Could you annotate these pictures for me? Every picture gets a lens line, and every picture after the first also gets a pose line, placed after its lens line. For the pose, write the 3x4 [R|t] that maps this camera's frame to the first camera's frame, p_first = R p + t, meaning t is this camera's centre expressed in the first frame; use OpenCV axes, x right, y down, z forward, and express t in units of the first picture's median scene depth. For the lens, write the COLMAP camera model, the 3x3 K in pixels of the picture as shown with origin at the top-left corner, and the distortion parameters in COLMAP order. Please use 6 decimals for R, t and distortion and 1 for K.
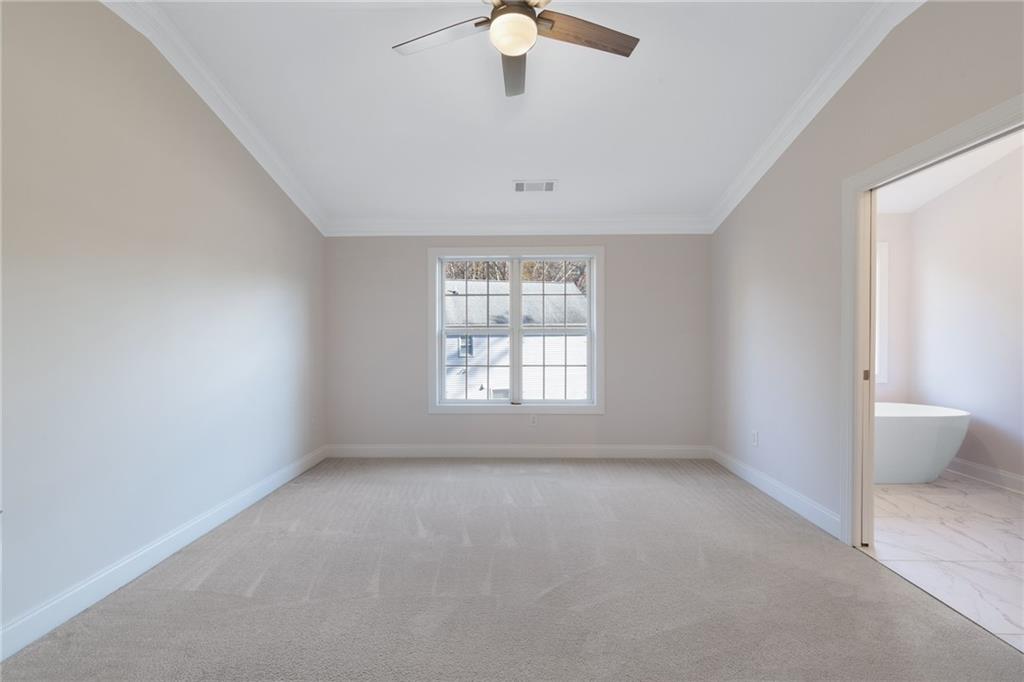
lens RADIAL K [[447.2, 0, 512.0], [0, 447.2, 341.0], [0, 0, 1]] dist [0.001593, -0.000012]
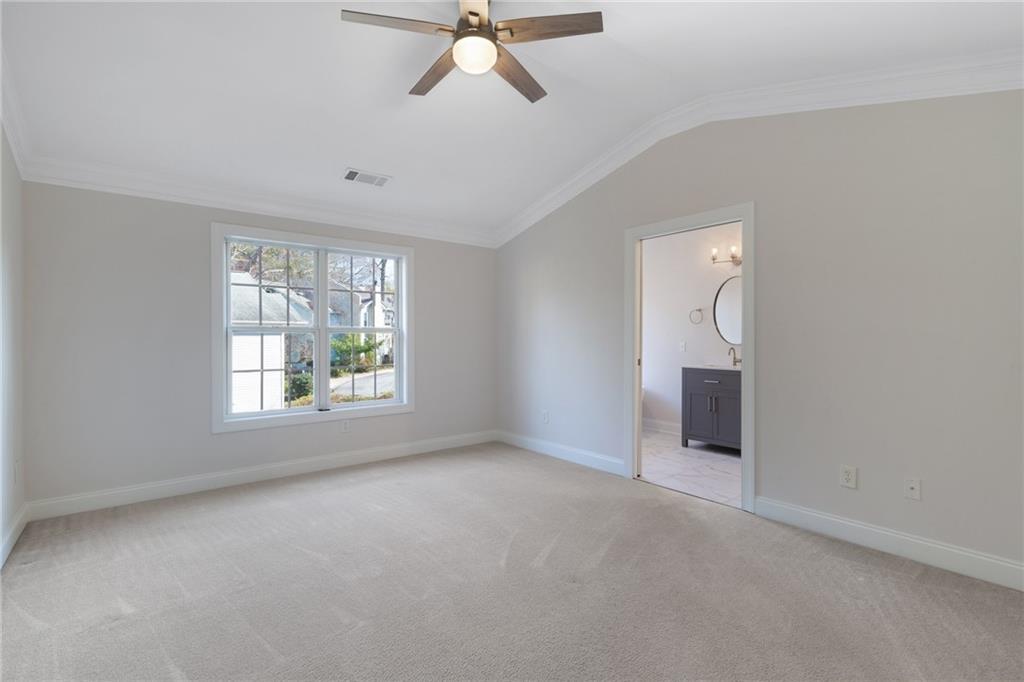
lens RADIAL K [[459.7, 0, 512.0], [0, 459.7, 341.0], [0, 0, 1]] dist [0.004259, 0.000148]
pose [[0.780013, -0.004487, 0.625748, -0.305905], [0.004417, 0.999989, 0.001664, 0.000535], [-0.625748, 0.001466, 0.780024, 0.040555]]
